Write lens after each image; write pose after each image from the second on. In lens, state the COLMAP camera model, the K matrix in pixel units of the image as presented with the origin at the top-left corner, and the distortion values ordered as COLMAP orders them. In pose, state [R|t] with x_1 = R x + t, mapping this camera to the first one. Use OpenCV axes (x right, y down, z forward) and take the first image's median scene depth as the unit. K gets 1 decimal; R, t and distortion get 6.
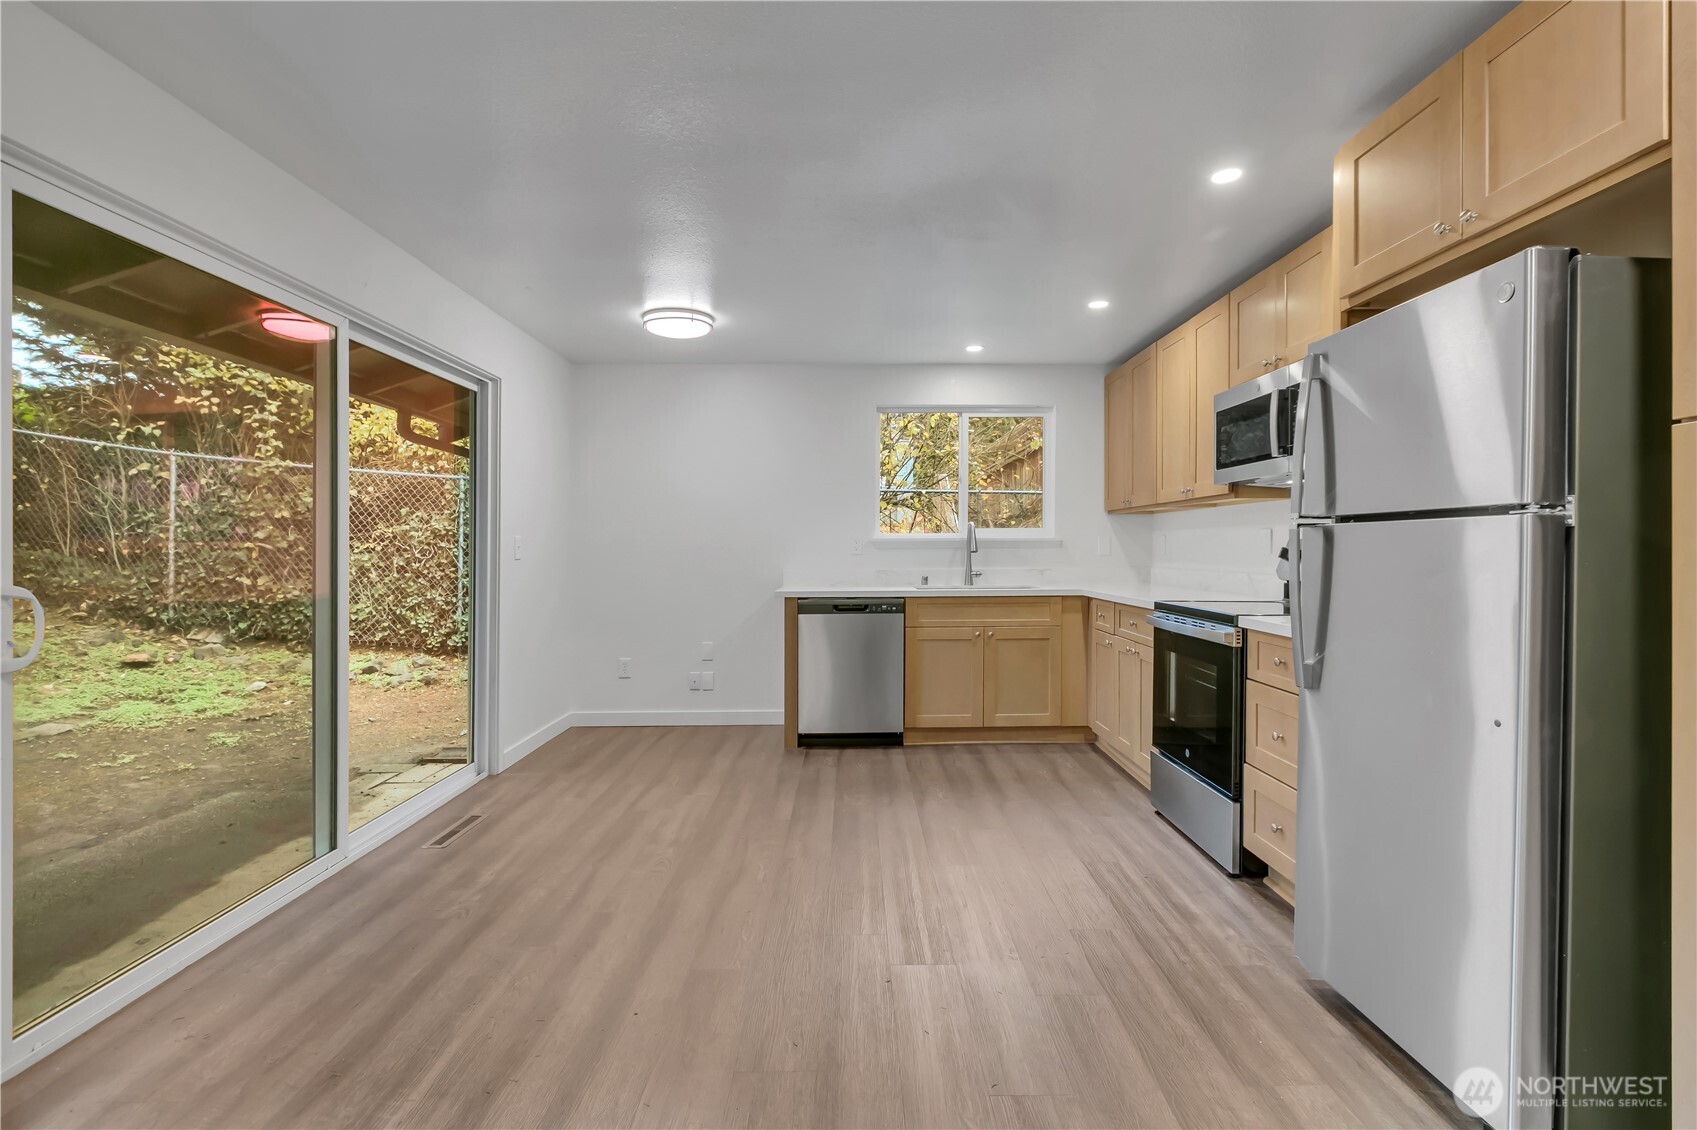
lens RADIAL K [[770.2, 0, 850.8], [0, 770.2, 559.4], [0, 0, 1]] dist [-0.000122, 0.000162]
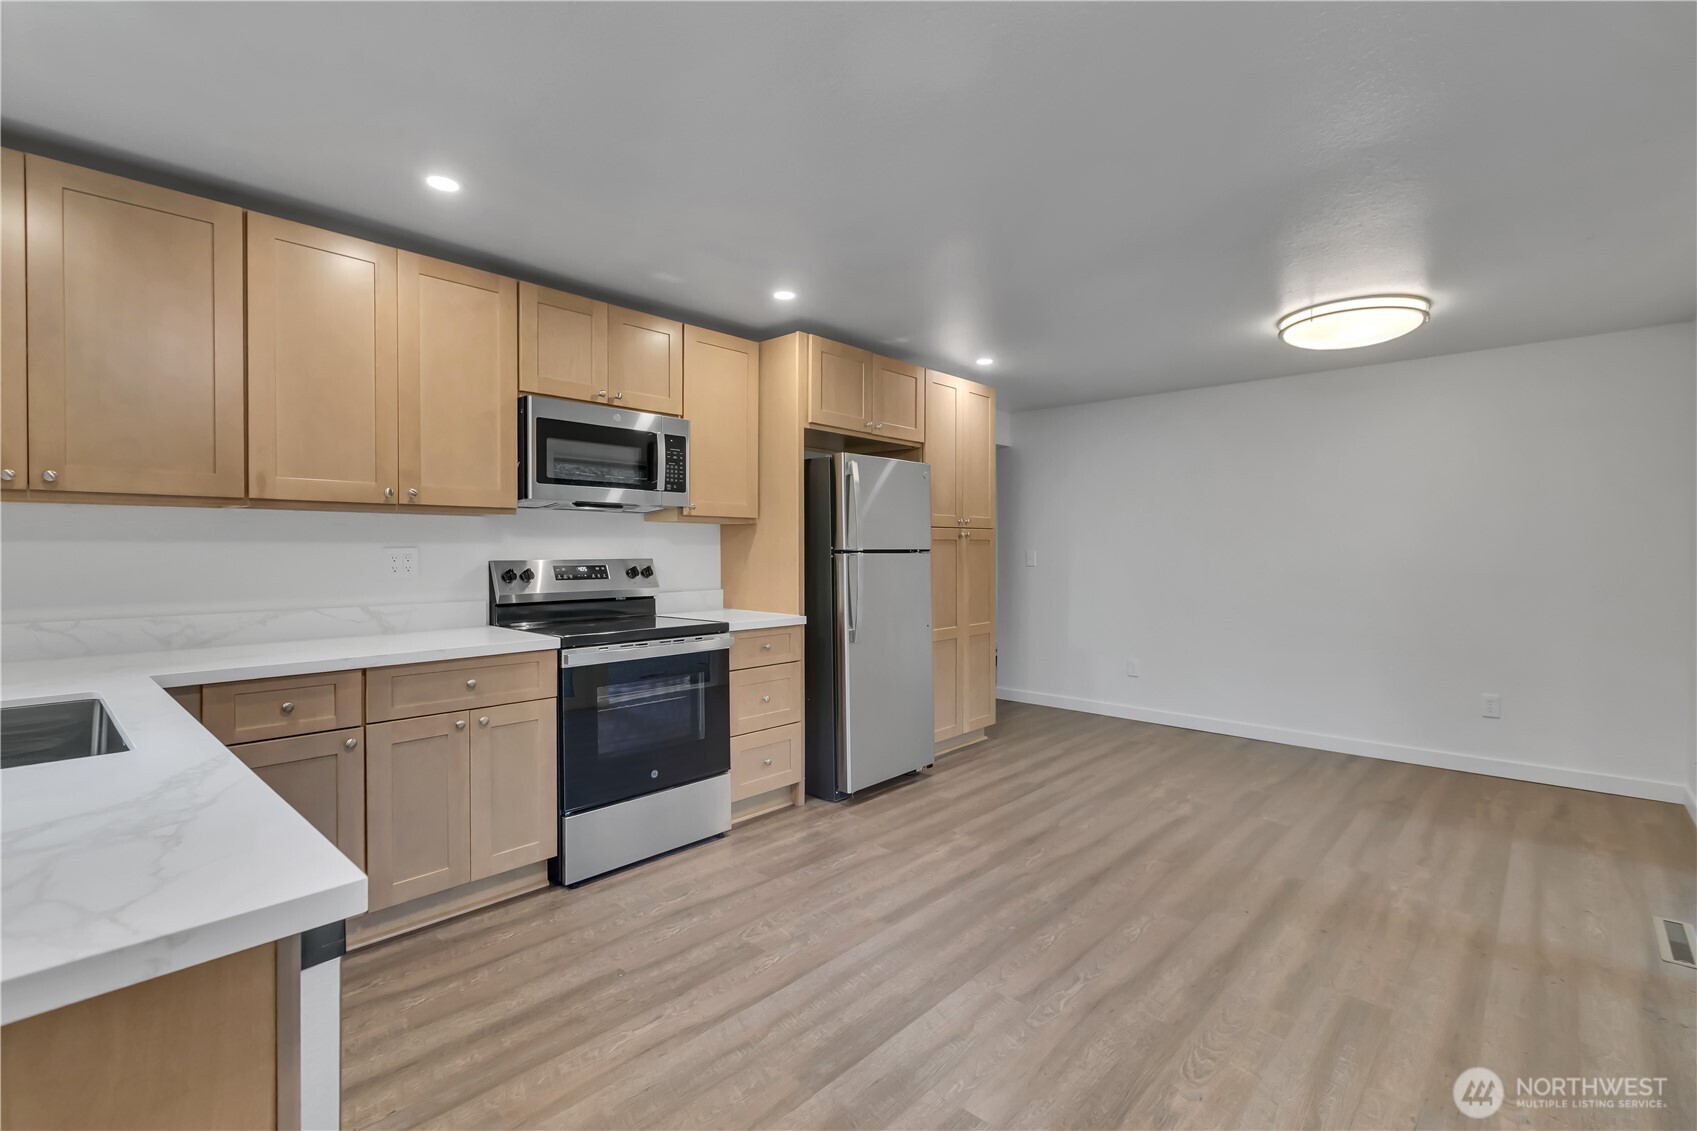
lens RADIAL K [[770.2, 0, 849.2], [0, 770.2, 549.5], [0, 0, 1]] dist [-0.000122, 0.000162]
pose [[-0.721317, -0.000850, 0.692604, -0.601726], [0.008552, 0.999912, 0.010134, -0.068691], [-0.692552, 0.013232, -0.721247, 2.079511]]
